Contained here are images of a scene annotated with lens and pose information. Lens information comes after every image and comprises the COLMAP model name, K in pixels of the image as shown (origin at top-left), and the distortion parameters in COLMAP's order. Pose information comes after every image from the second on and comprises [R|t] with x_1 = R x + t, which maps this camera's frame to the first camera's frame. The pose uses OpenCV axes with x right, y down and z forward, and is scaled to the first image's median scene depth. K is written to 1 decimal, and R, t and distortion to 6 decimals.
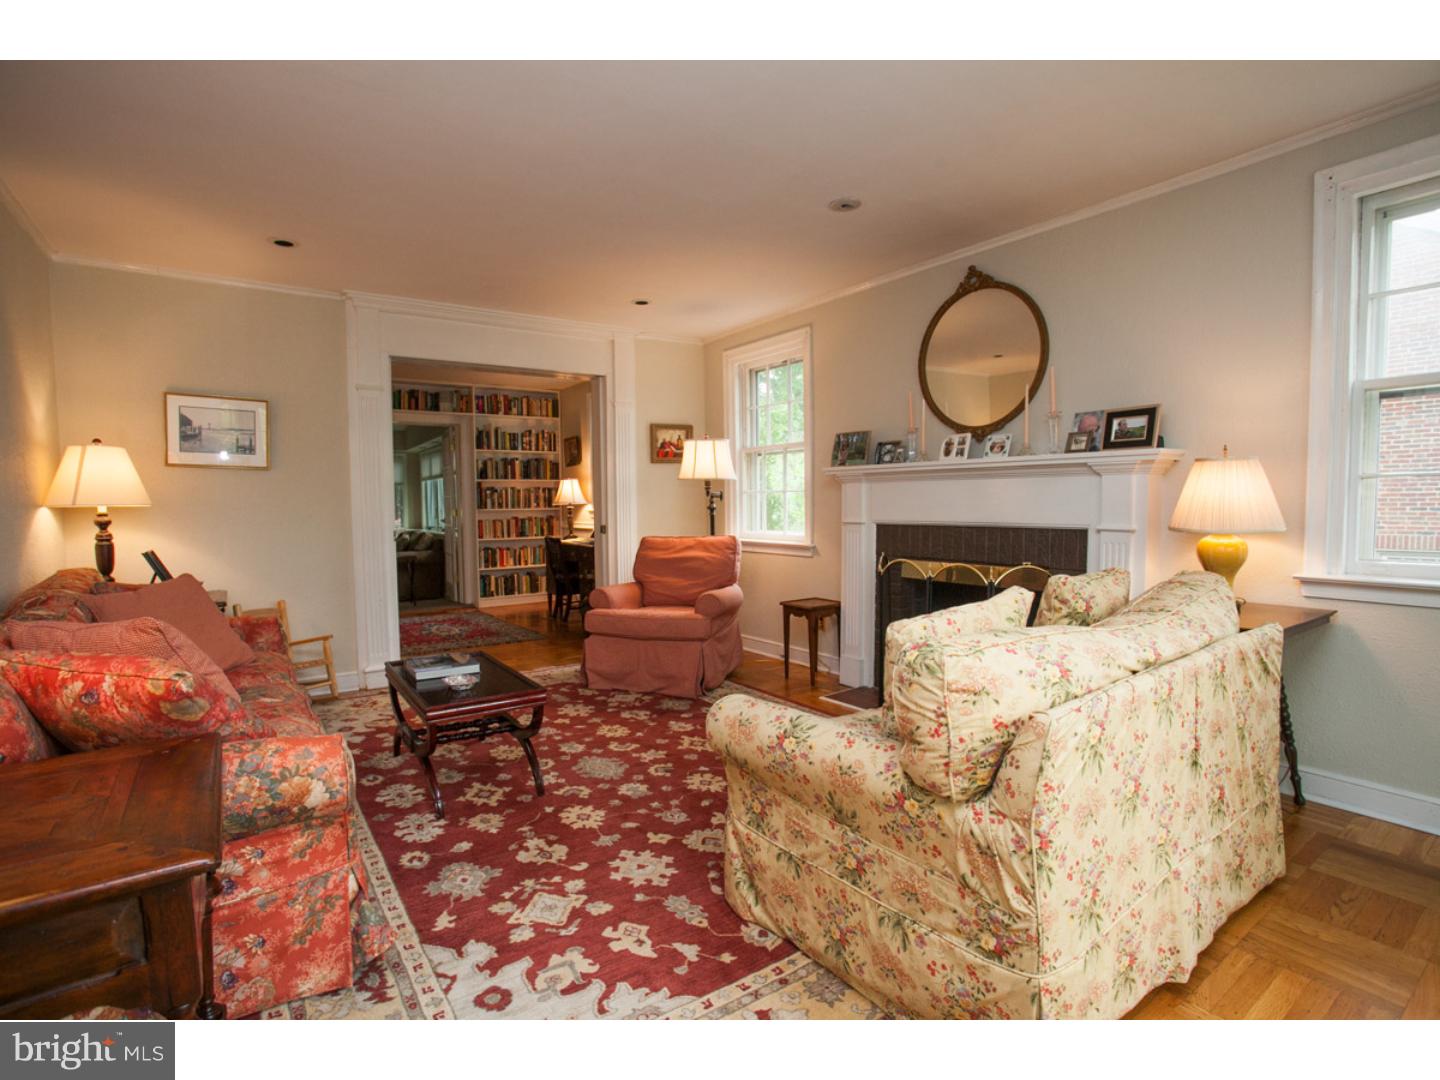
lens RADIAL K [[708.8, 0, 720.7], [0, 708.8, 545.3], [0, 0, 1]] dist [-0.076110, 0.034837]
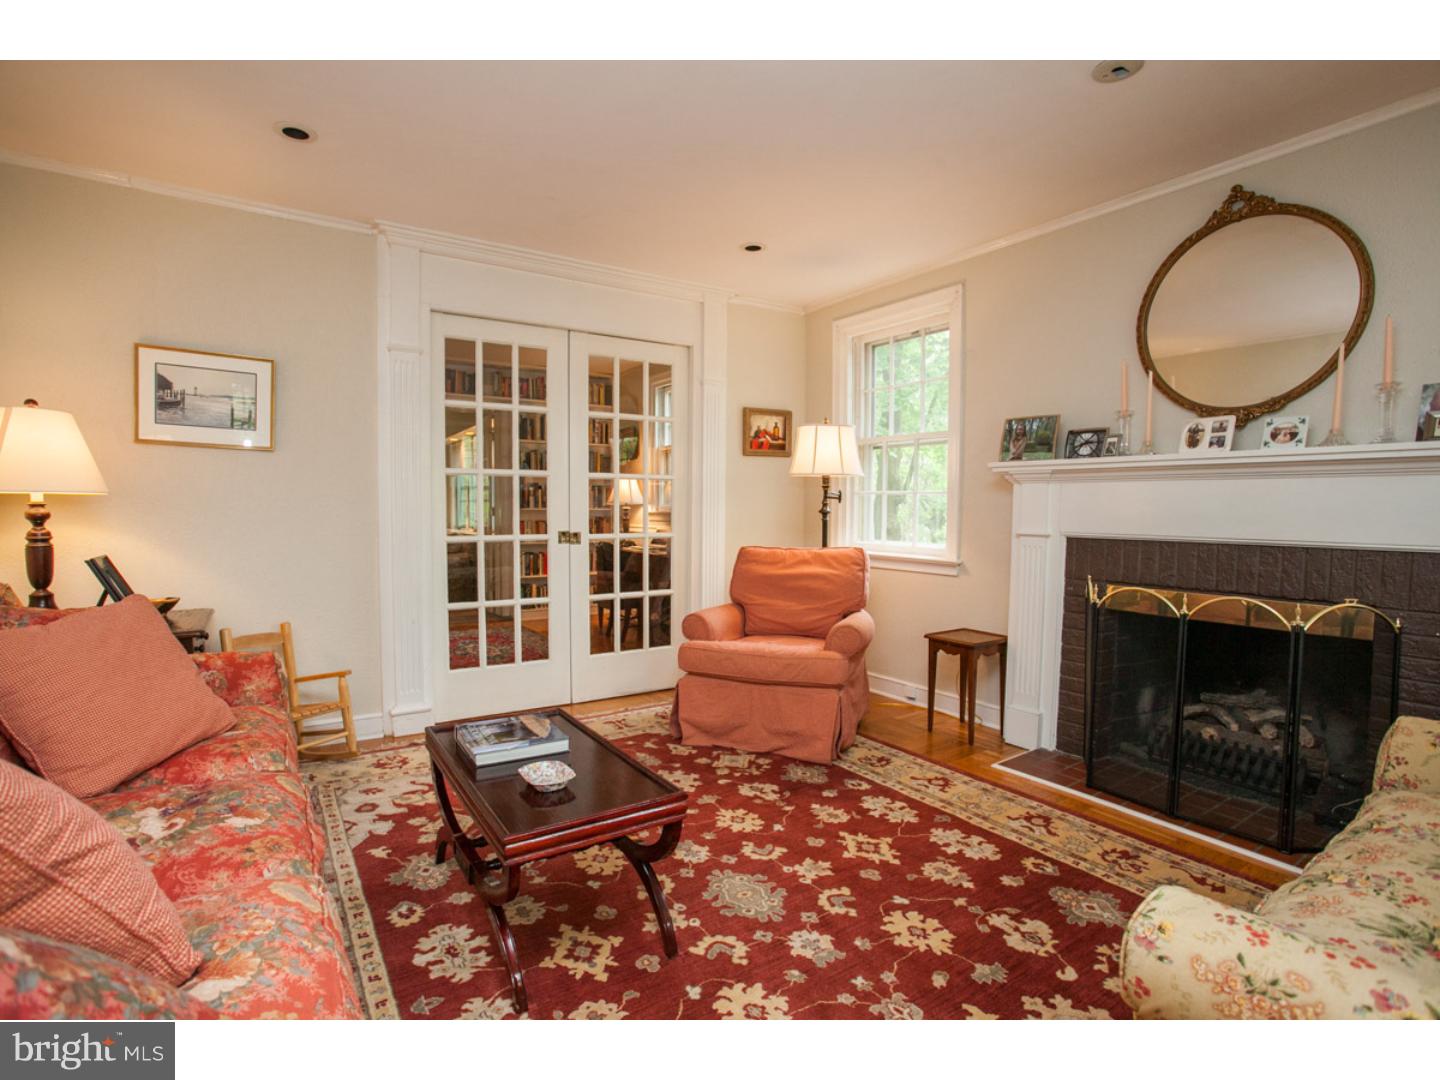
lens RADIAL K [[708.8, 0, 720.7], [0, 708.8, 545.3], [0, 0, 1]] dist [-0.076110, 0.034837]
pose [[0.999510, 0.019207, -0.024696, -0.145627], [-0.019346, 0.999798, -0.005408, -0.010811], [0.024587, 0.005883, 0.999680, 0.261700]]
